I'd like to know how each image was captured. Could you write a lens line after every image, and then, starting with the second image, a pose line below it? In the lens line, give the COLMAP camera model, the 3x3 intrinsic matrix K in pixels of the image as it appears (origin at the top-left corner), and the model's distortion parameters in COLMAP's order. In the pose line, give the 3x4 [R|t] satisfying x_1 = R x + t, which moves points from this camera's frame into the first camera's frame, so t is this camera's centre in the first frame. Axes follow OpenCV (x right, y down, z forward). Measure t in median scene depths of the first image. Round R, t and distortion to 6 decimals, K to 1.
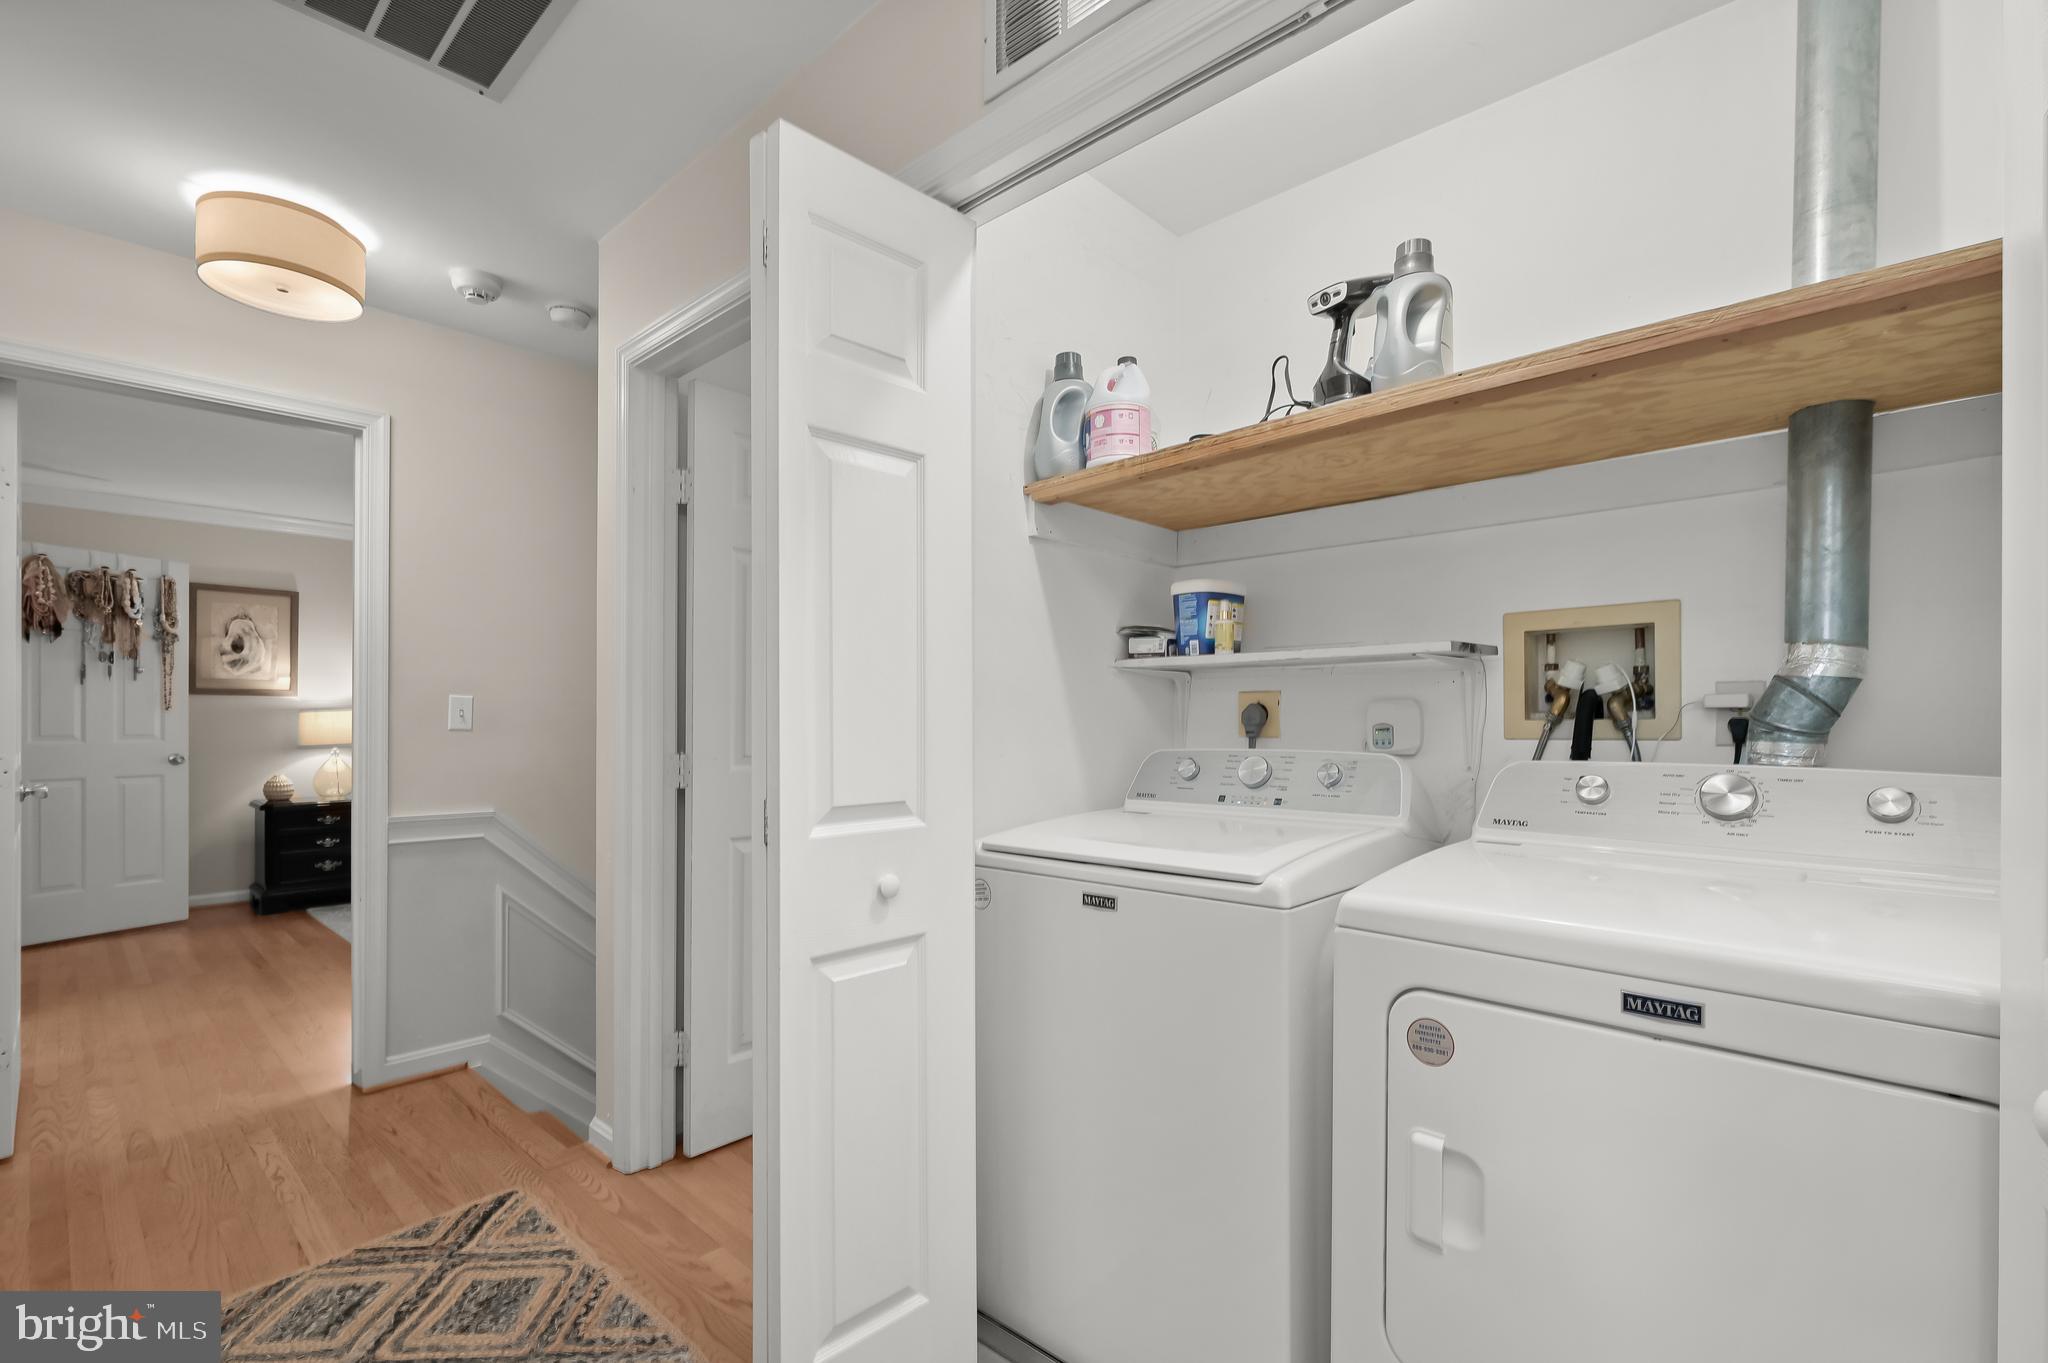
lens RADIAL K [[904.6, 0, 1015.2], [0, 904.6, 713.9], [0, 0, 1]] dist [0.000173, -0.000288]
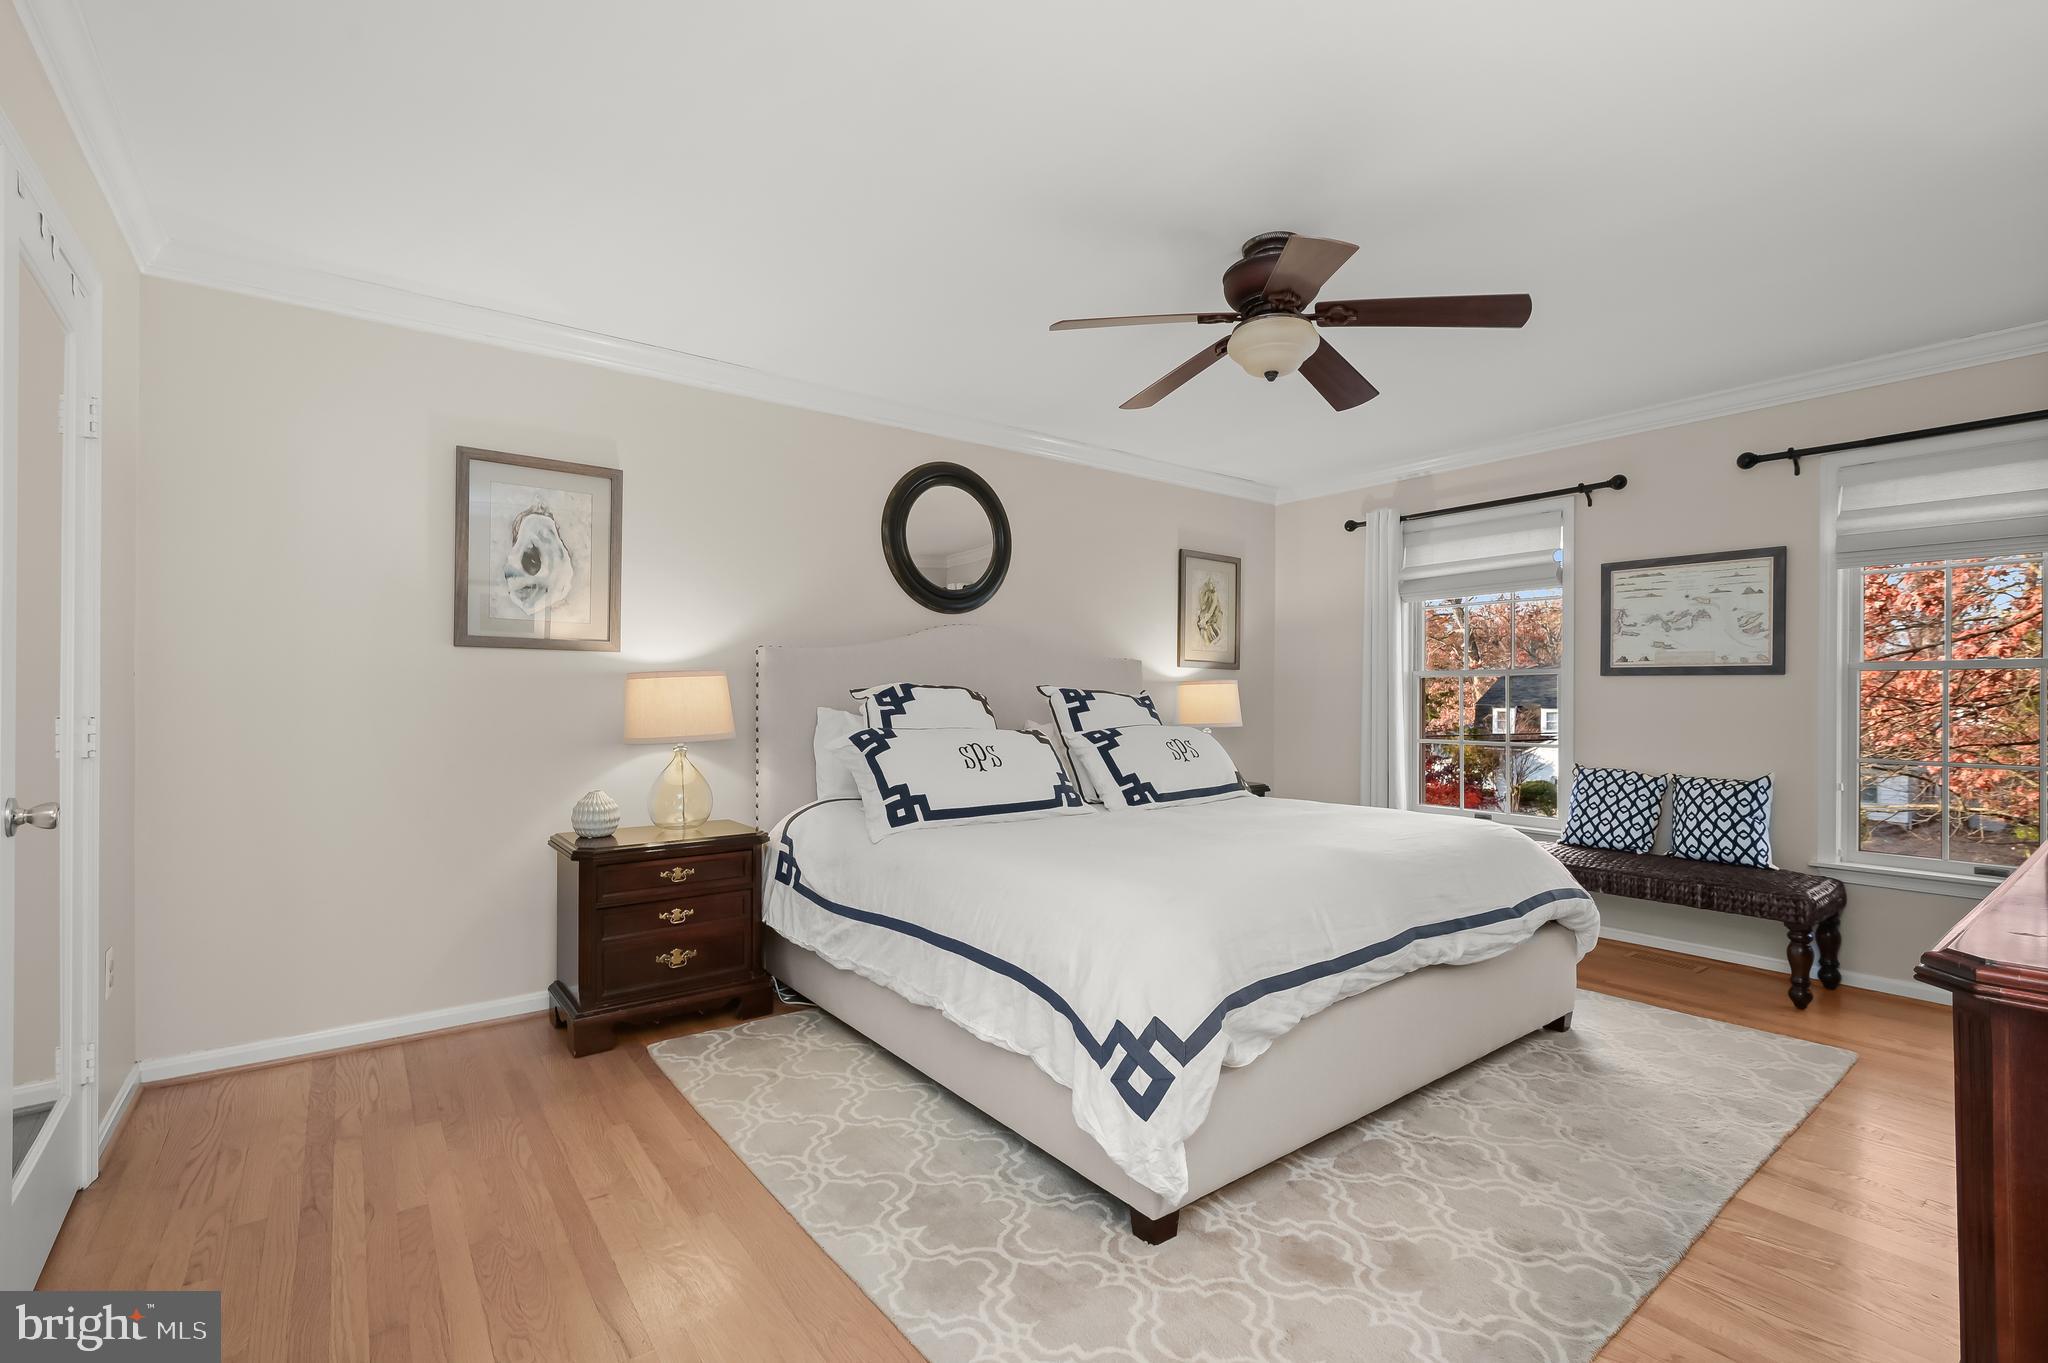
lens RADIAL K [[917.2, 0, 1016.2], [0, 917.2, 672.7], [0, 0, 1]] dist [0.000388, -0.000114]
pose [[0.981942, -0.004046, -0.189139, -0.454591], [0.002649, 0.999967, -0.007641, -0.000575], [0.189163, 0.007002, 0.981921, 0.495358]]
